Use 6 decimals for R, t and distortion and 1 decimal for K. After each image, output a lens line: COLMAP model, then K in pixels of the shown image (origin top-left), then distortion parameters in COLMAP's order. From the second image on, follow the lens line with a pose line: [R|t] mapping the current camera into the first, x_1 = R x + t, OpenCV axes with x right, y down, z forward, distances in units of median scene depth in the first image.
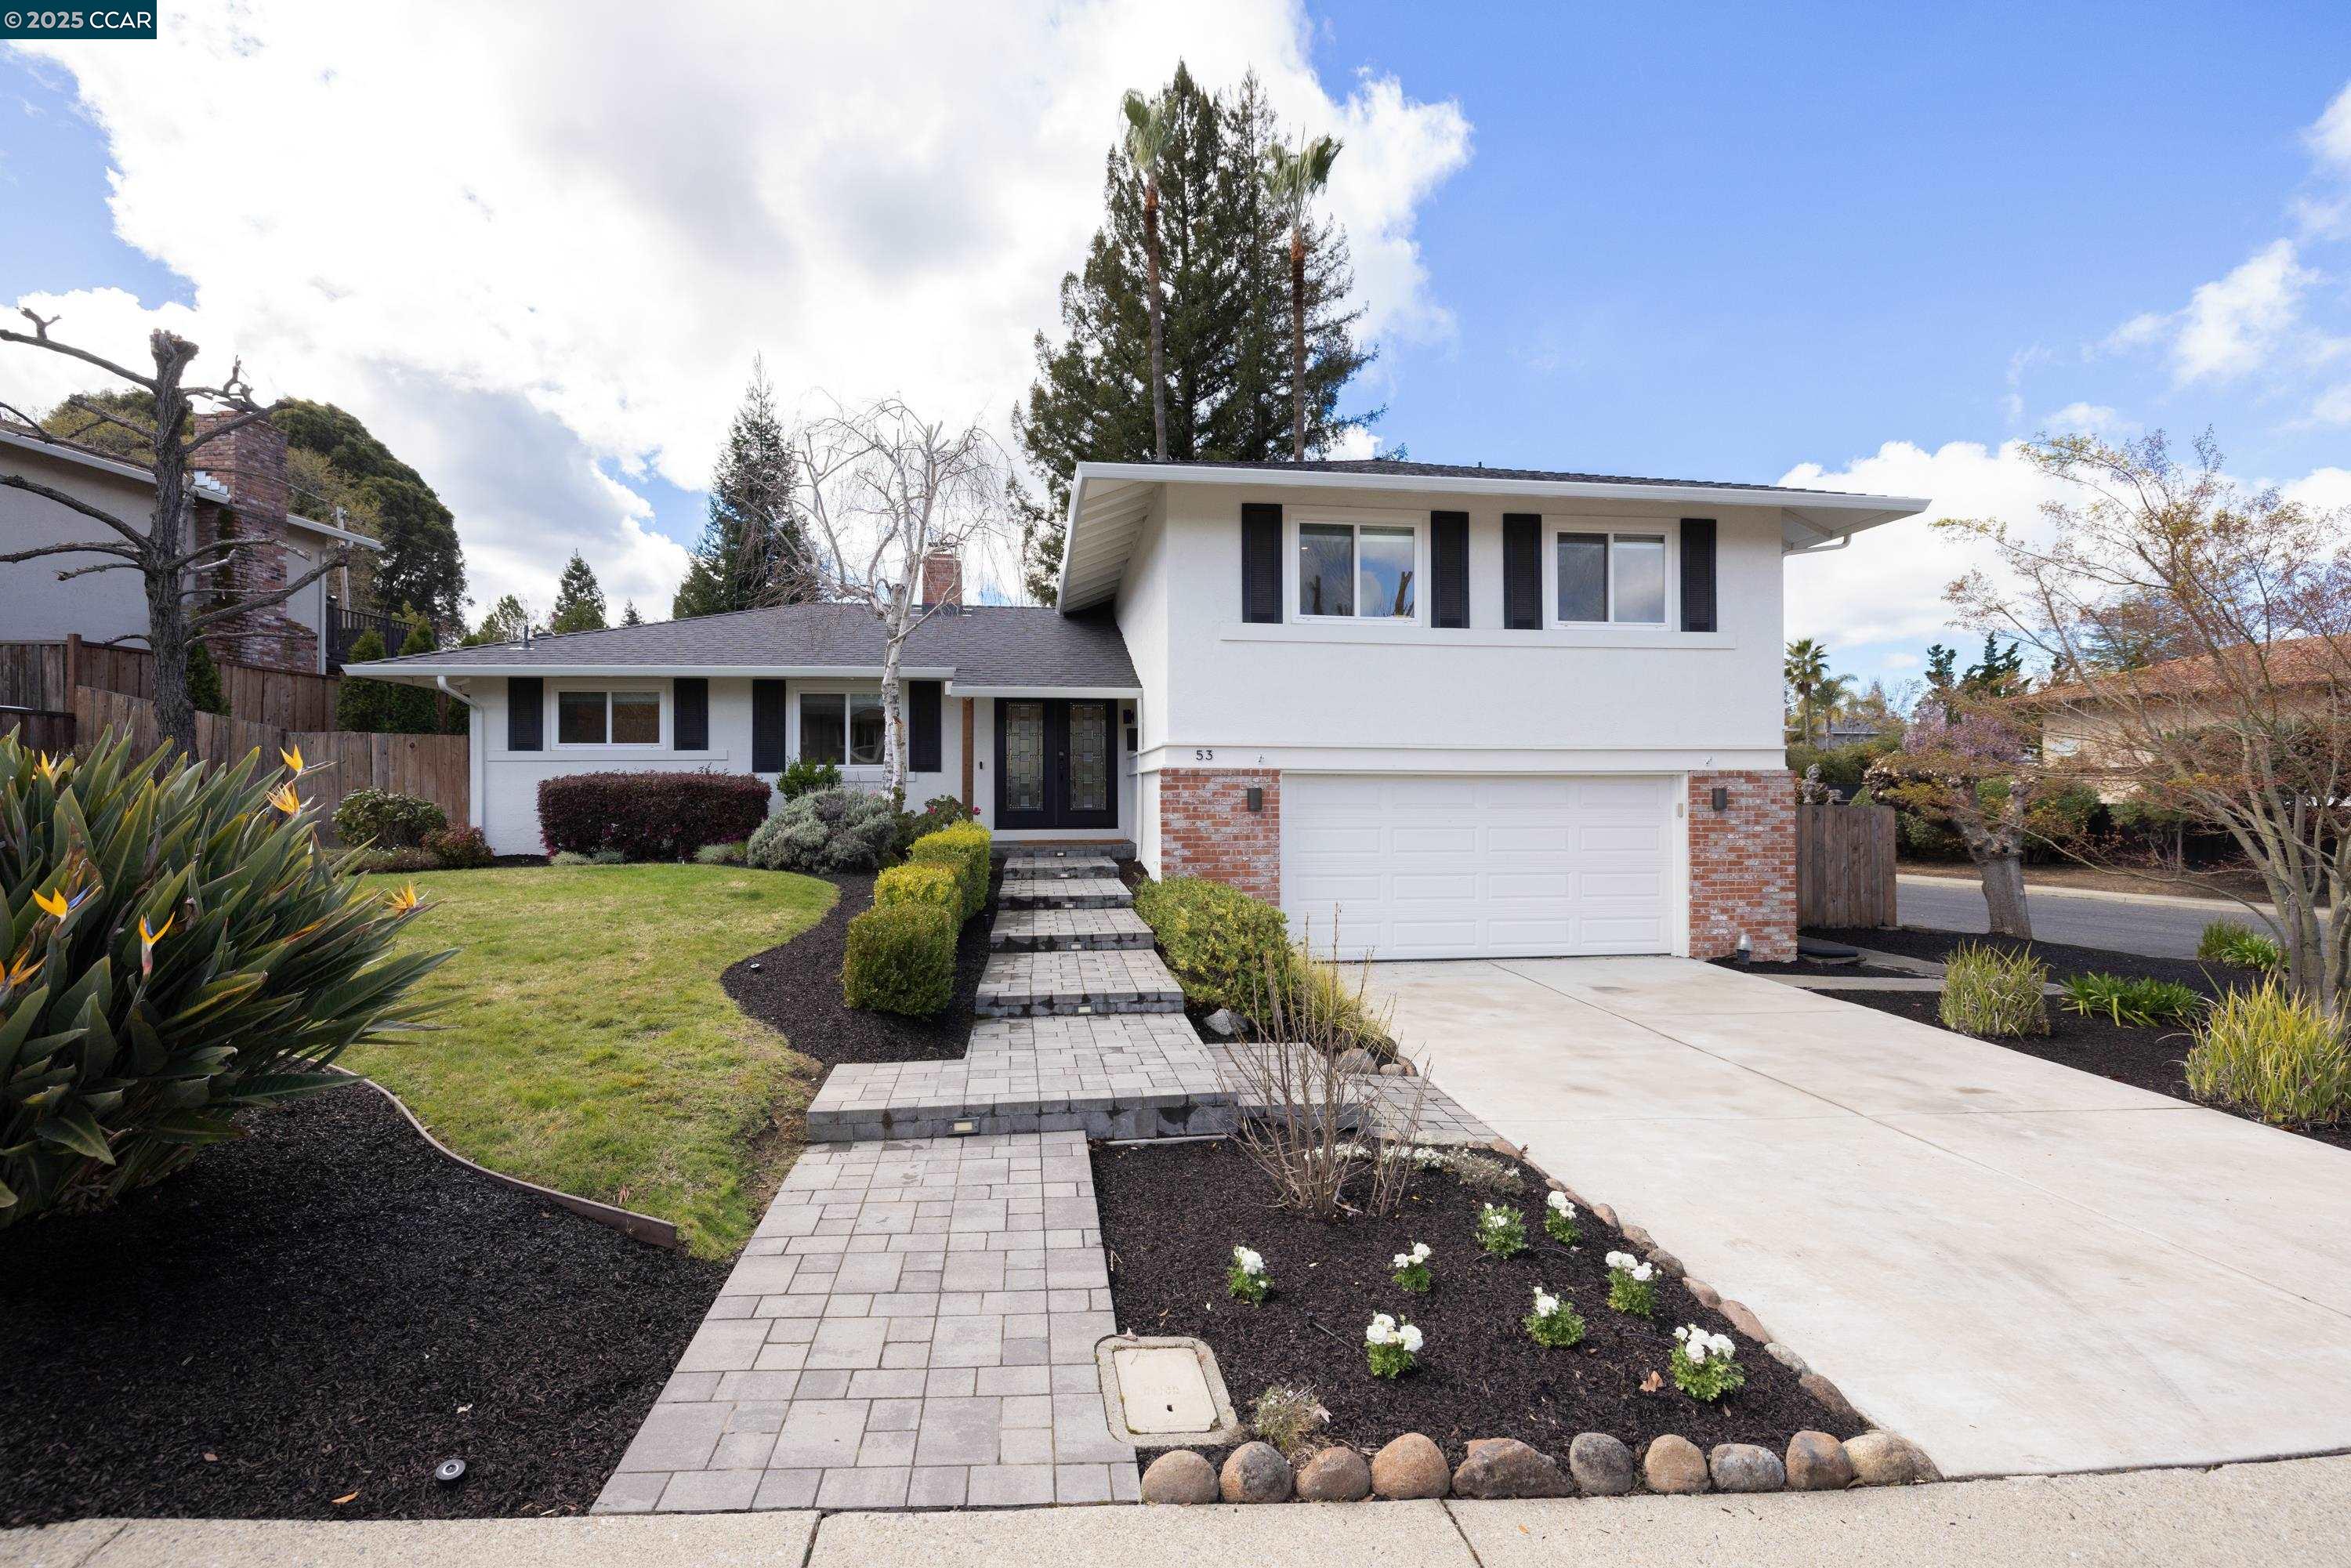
lens RADIAL K [[1012.6, 0, 1175.5], [0, 1012.6, 784.0], [0, 0, 1]] dist [0.009499, -0.000132]
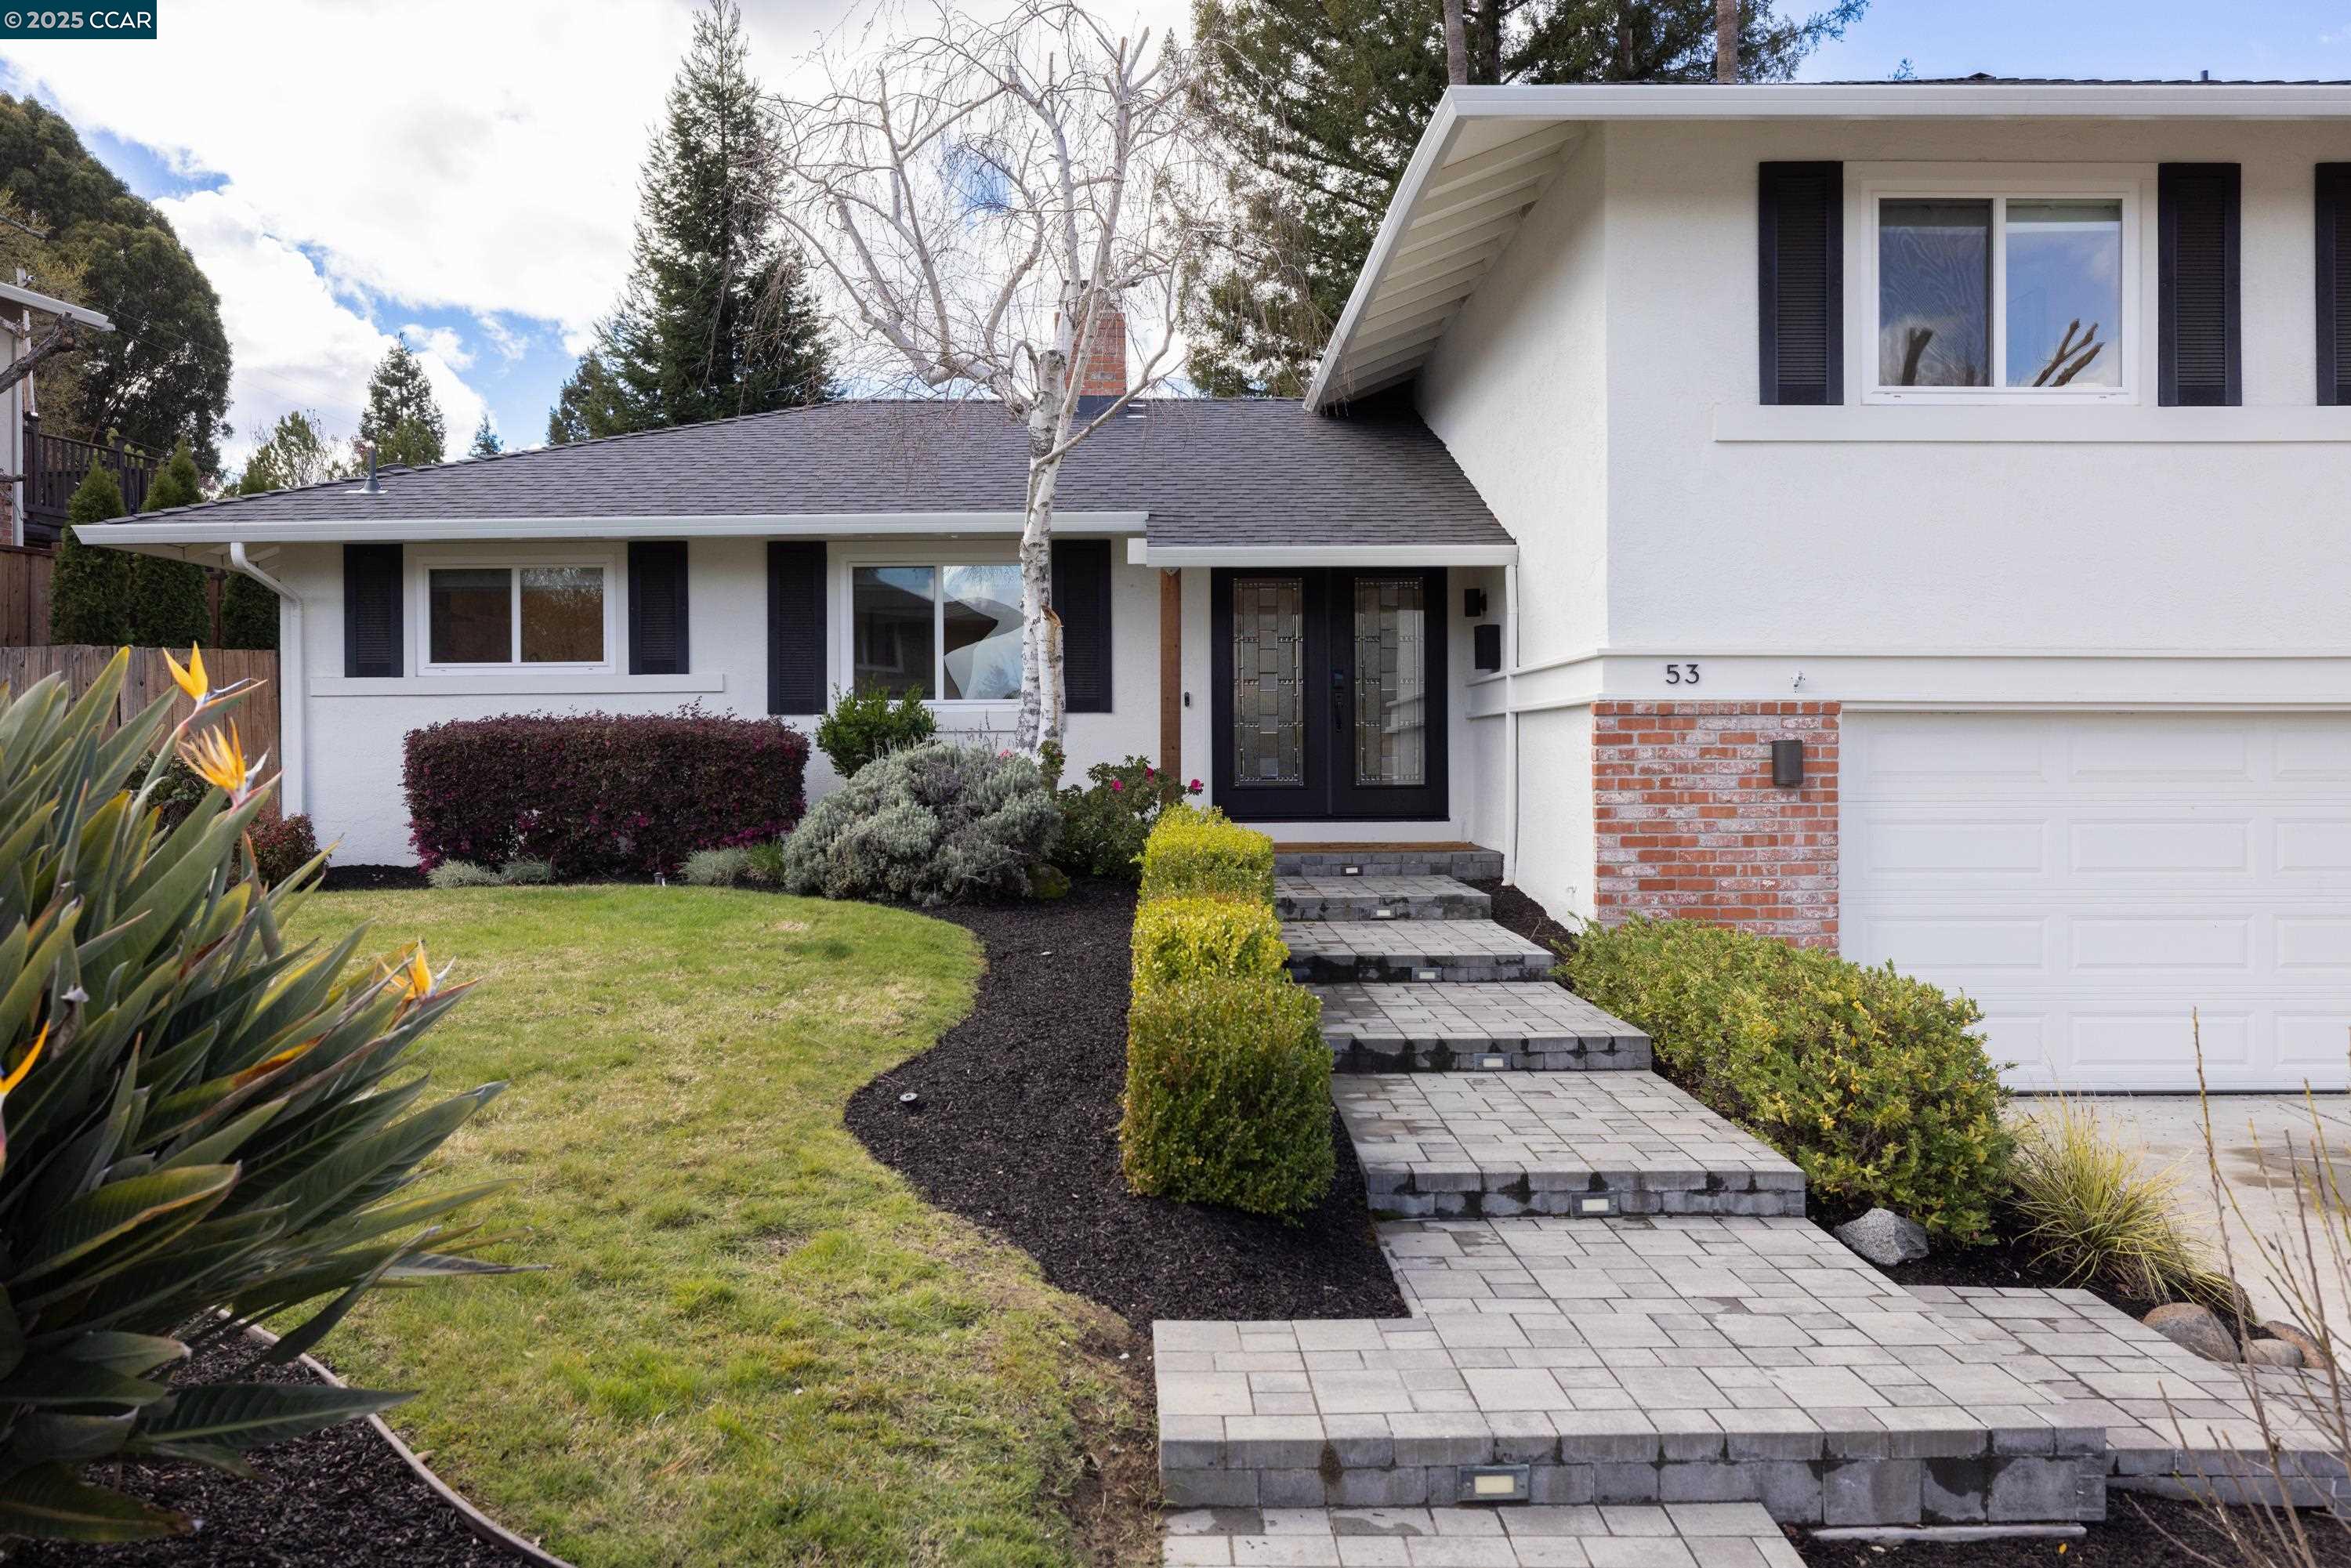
lens RADIAL K [[1830.9, 0, 1178.1], [0, 1830.9, 763.4], [0, 0, 1]] dist [-0.000788, 0.004892]
pose [[0.993213, -0.001468, -0.116298, -0.112991], [0.003089, 0.999900, 0.013765, 0.002124], [0.116266, -0.014031, 0.993119, 0.079312]]
